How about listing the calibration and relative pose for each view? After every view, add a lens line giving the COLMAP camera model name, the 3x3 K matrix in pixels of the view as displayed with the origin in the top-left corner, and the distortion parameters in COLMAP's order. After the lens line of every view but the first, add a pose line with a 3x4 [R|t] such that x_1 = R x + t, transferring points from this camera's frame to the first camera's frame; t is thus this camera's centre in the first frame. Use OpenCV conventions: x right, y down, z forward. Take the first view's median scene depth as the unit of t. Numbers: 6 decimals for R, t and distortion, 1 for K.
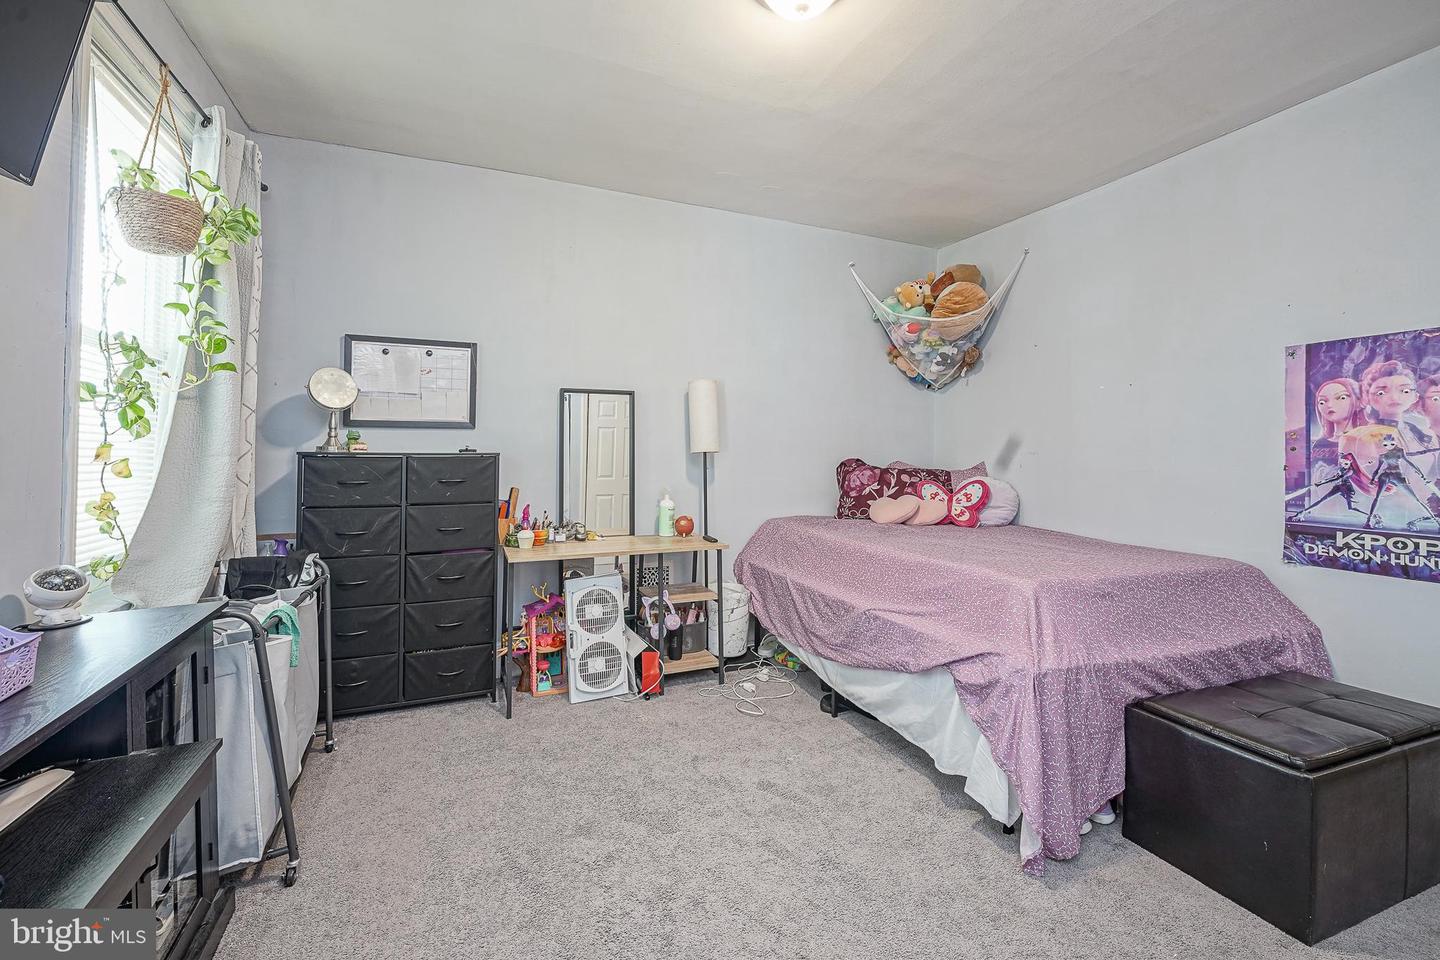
lens RADIAL K [[602.8, 0, 718.5], [0, 602.8, 454.9], [0, 0, 1]] dist [-0.000298, 0.000012]
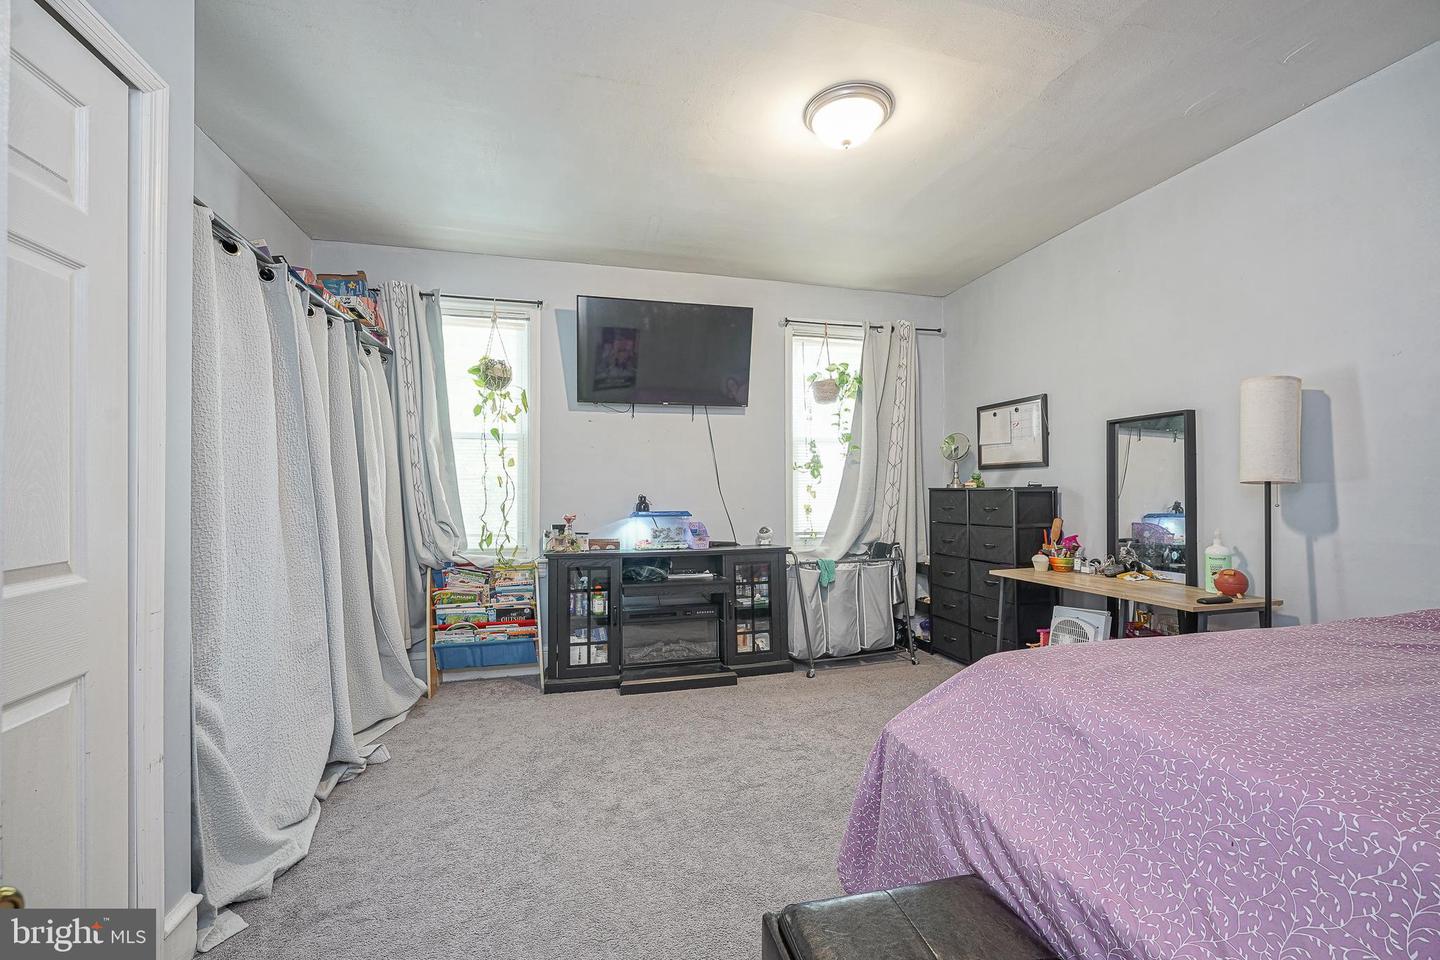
lens RADIAL K [[587.4, 0, 720.0], [0, 587.4, 480.0], [0, 0, 1]] dist [-0.000116, -0.000006]
pose [[-0.136400, -0.024267, -0.990357, 0.835529], [-0.000614, 0.999702, -0.024411, 0.011138], [0.990654, -0.002722, -0.136374, 0.543807]]
